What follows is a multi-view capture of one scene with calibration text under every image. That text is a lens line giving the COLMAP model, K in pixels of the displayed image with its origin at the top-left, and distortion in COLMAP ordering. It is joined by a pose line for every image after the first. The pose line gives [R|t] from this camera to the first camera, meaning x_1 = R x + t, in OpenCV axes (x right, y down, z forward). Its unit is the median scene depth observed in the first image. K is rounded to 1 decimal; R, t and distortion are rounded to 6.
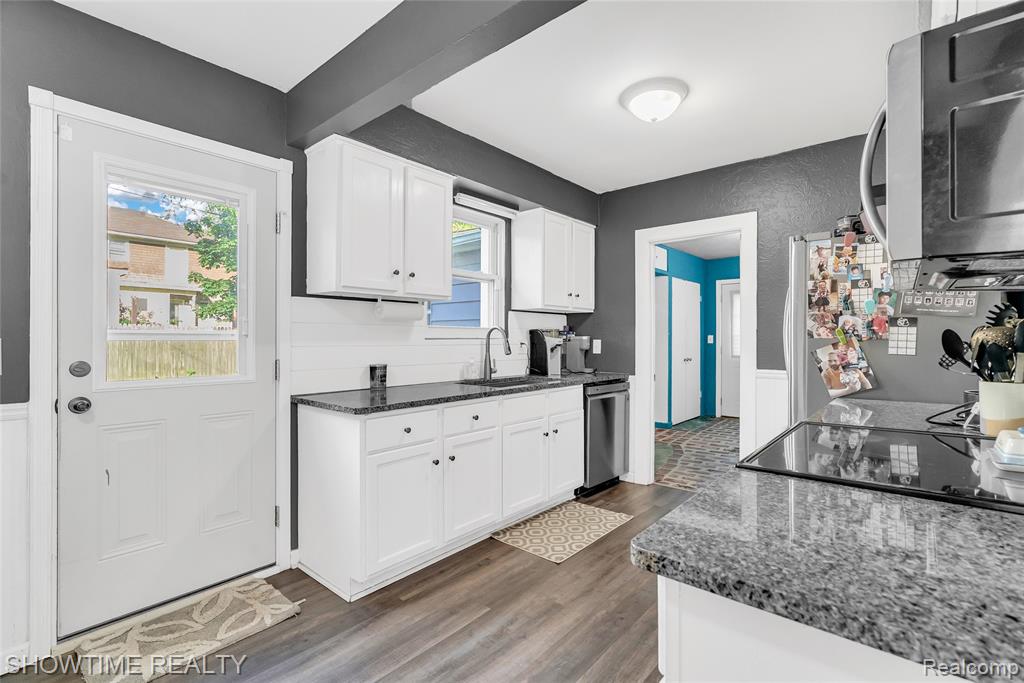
lens RADIAL K [[464.5, 0, 514.8], [0, 464.5, 339.2], [0, 0, 1]] dist [-0.011292, 0.003740]
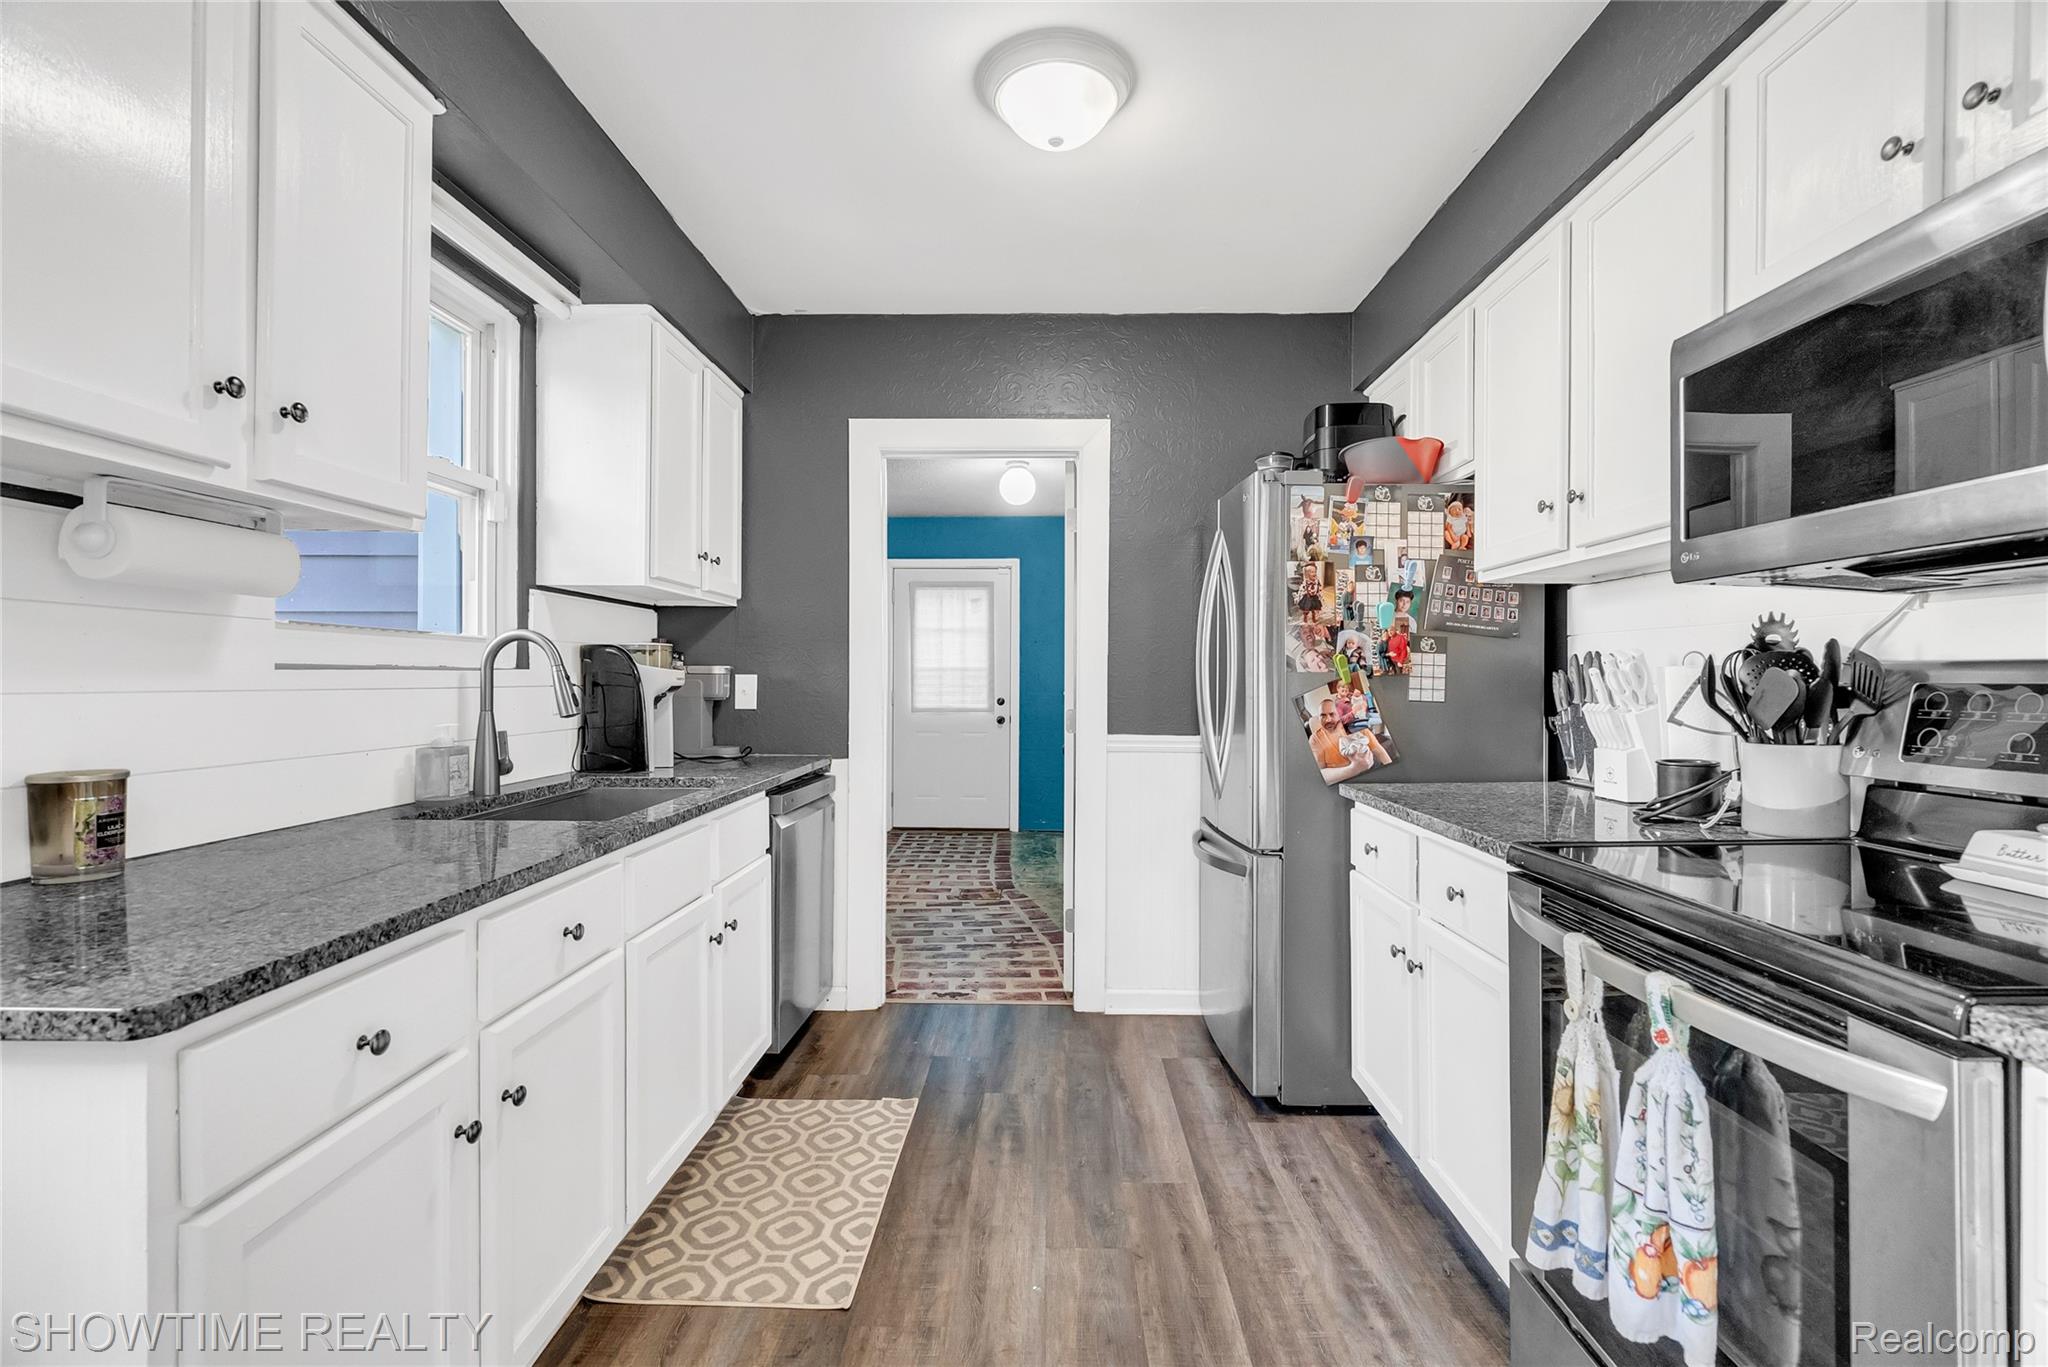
lens RADIAL K [[928.9, 0, 1026.9], [0, 928.9, 682.6], [0, 0, 1]] dist [-0.011292, 0.003740]
pose [[0.771403, -0.000329, 0.636347, -0.180737], [-0.003371, 0.999984, 0.004604, 0.004224], [-0.636338, -0.005696, 0.771389, 0.274110]]
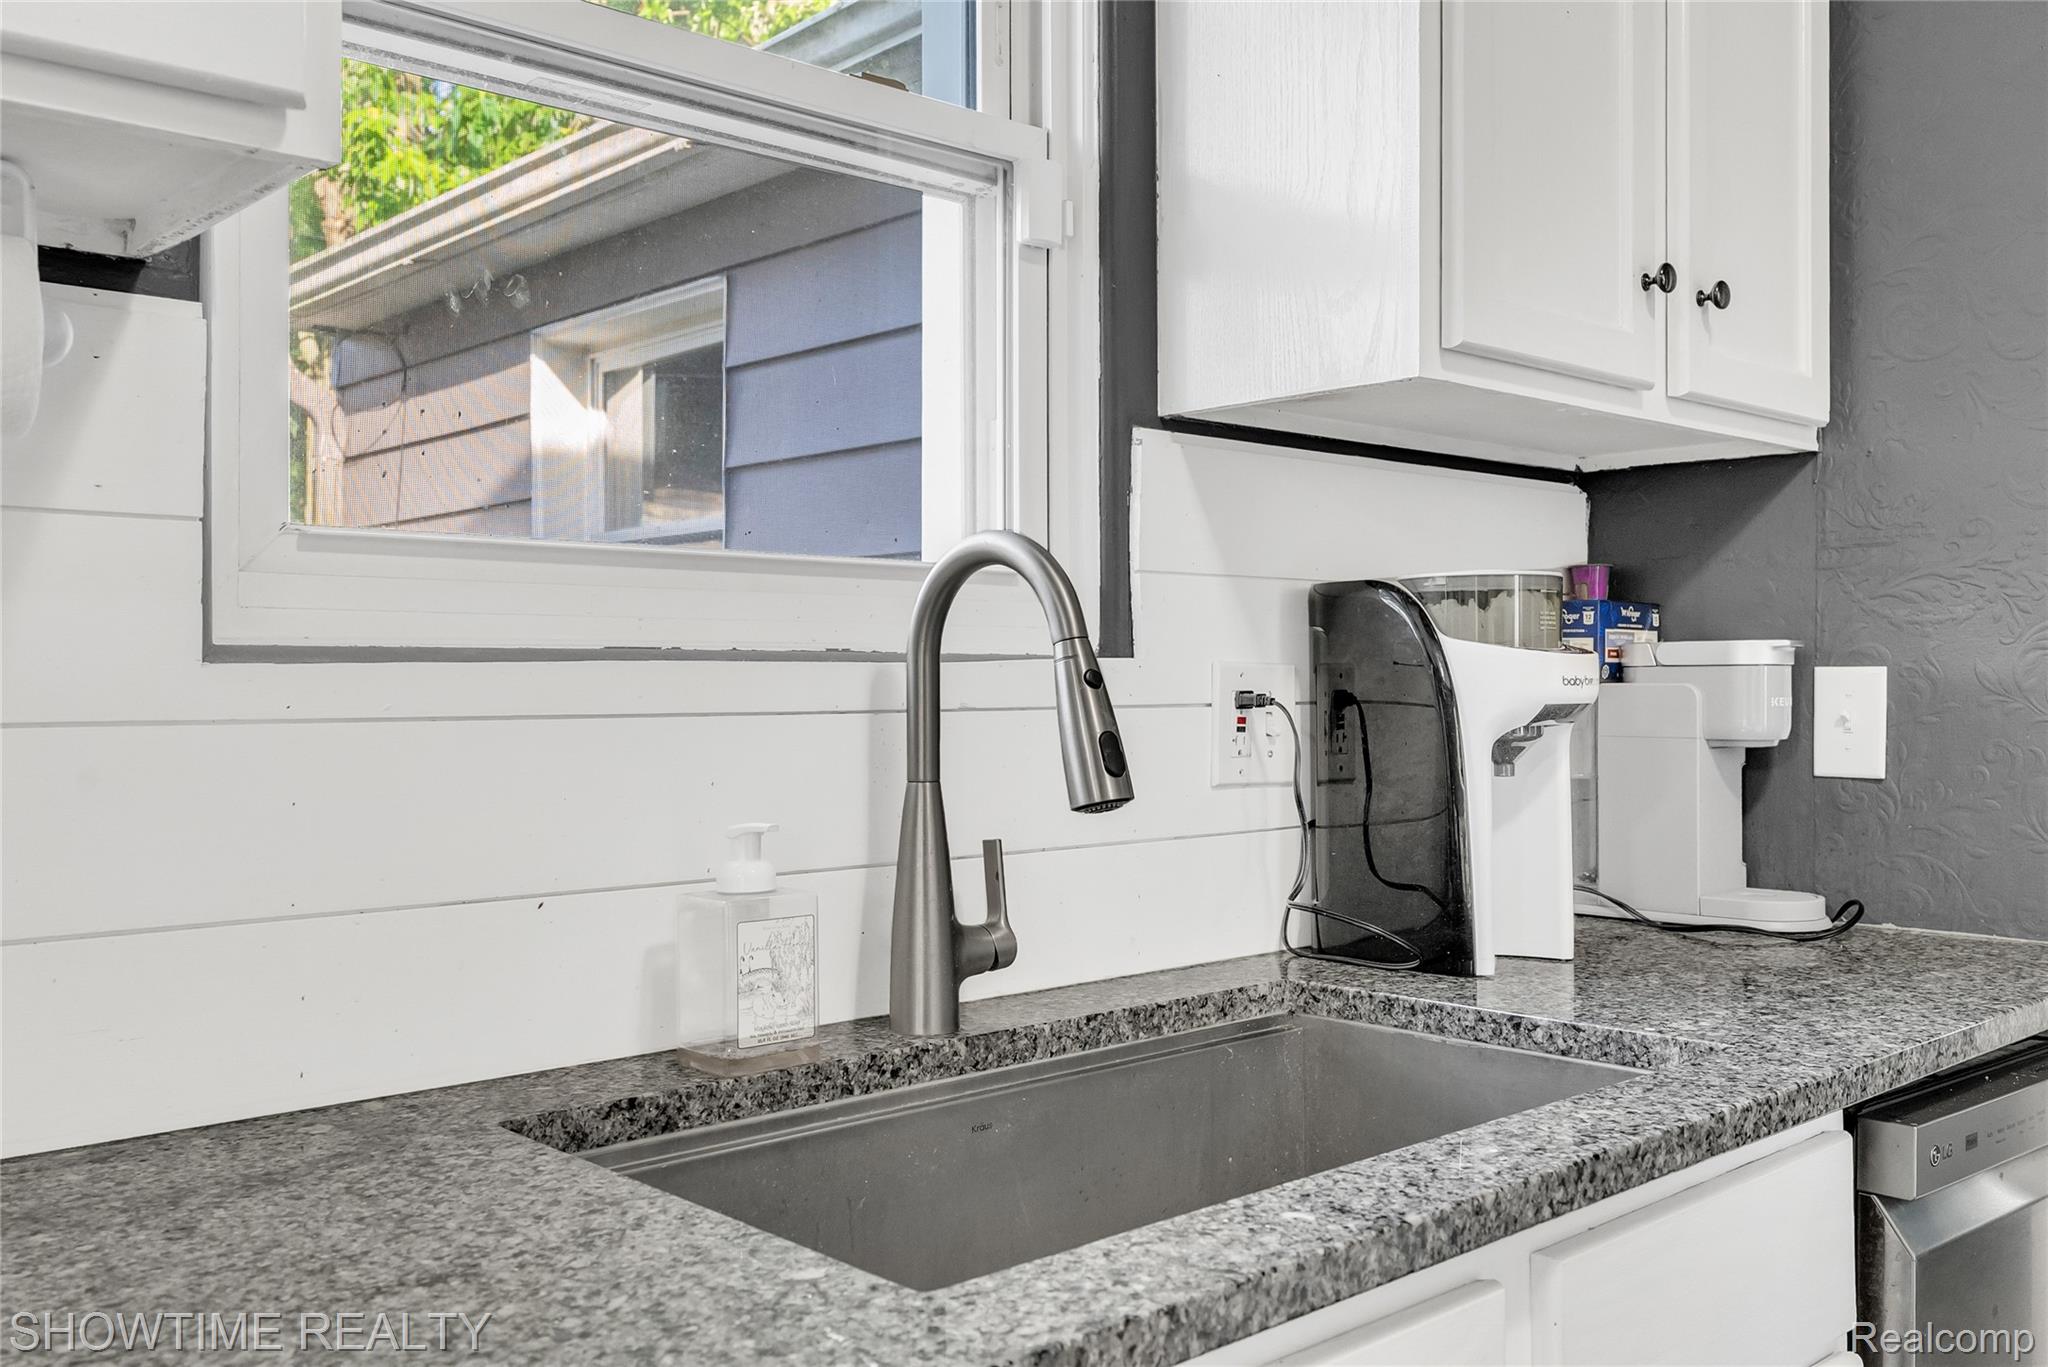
lens RADIAL K [[1775.1, 0, 1027.7], [0, 1775.1, 682.7], [0, 0, 1]] dist [0.015364, 0.003405]
pose [[0.993301, -0.004545, -0.115463, 0.013450], [0.004530, 0.999990, -0.000395, 0.005567], [0.115464, -0.000131, 0.993312, 0.605628]]
